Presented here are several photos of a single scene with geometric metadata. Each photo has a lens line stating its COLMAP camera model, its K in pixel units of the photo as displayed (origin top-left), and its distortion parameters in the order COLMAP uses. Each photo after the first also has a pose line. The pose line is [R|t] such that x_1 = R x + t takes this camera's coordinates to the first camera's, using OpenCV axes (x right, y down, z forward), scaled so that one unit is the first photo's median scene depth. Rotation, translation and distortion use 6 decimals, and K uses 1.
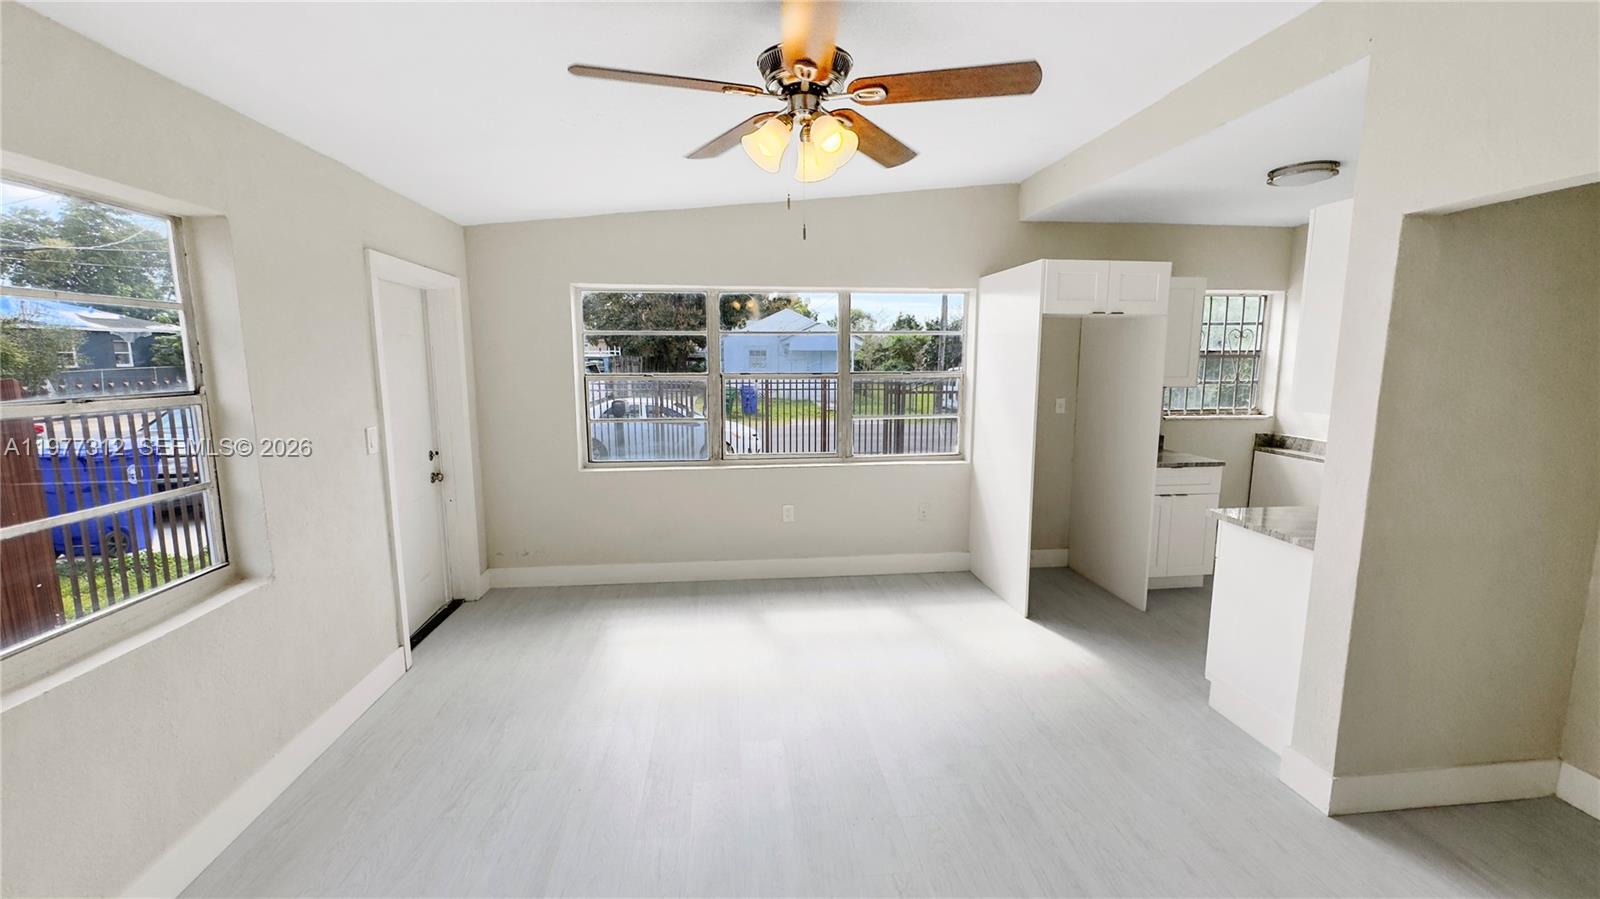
lens RADIAL K [[650.1, 0, 800.1], [0, 650.1, 451.5], [0, 0, 1]] dist [-0.000402, 0.000104]
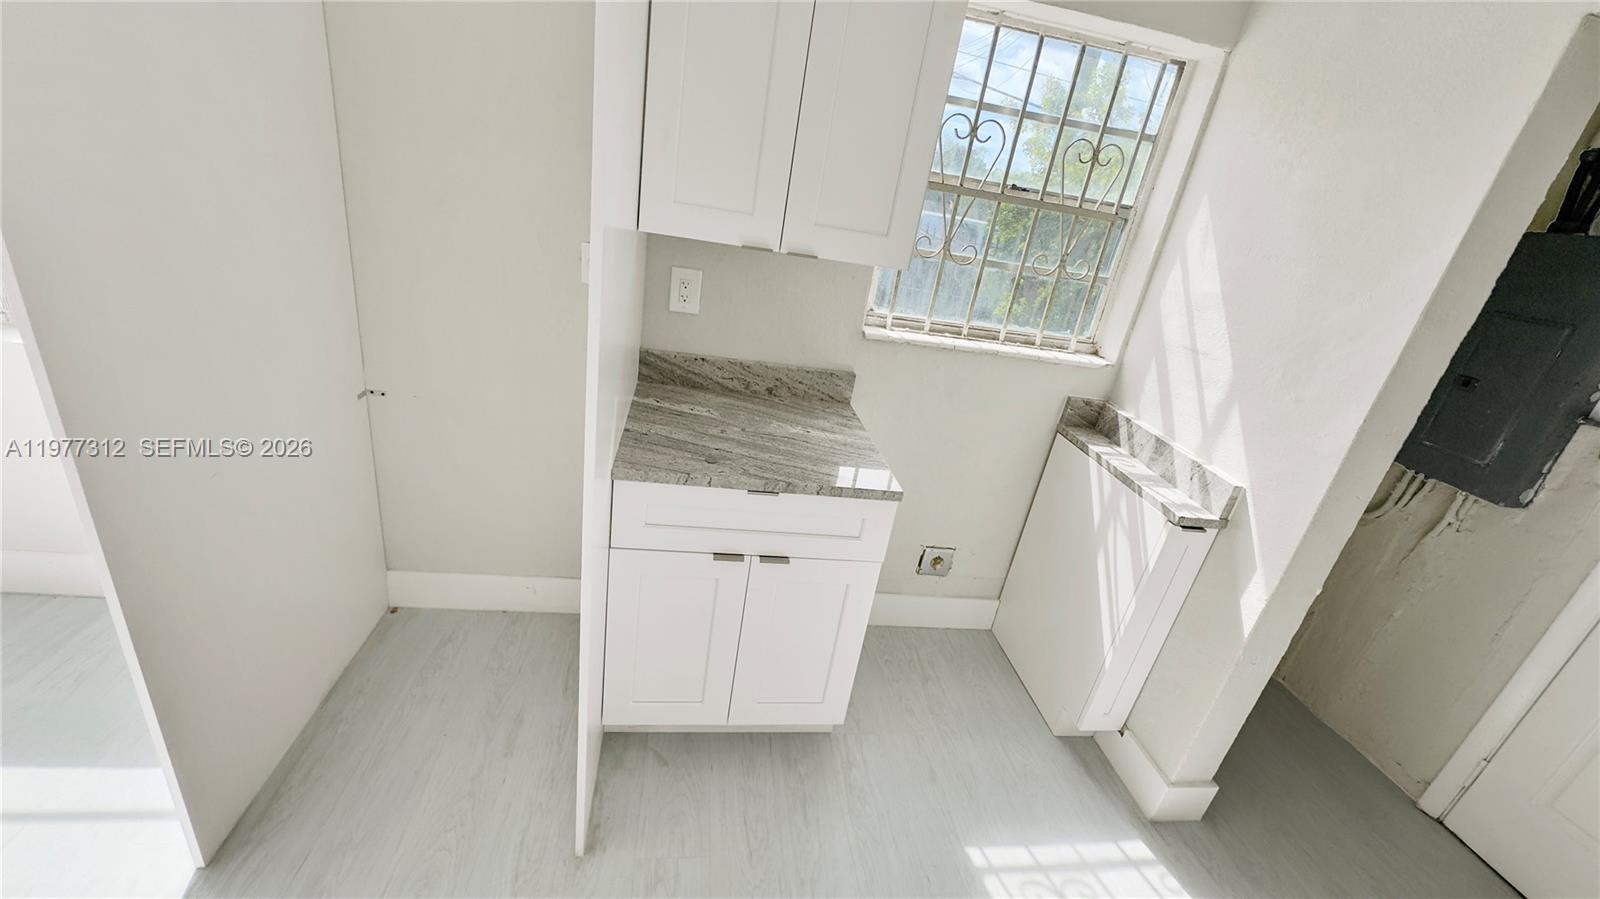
lens RADIAL K [[638.3, 0, 800.0], [0, 638.3, 449.5], [0, 0, 1]] dist [-0.001525, -0.000008]
pose [[0.987487, 0.138914, 0.074652, 0.492018], [-0.153516, 0.955094, 0.253432, -0.076961], [-0.036095, -0.261721, 0.964469, 0.573595]]
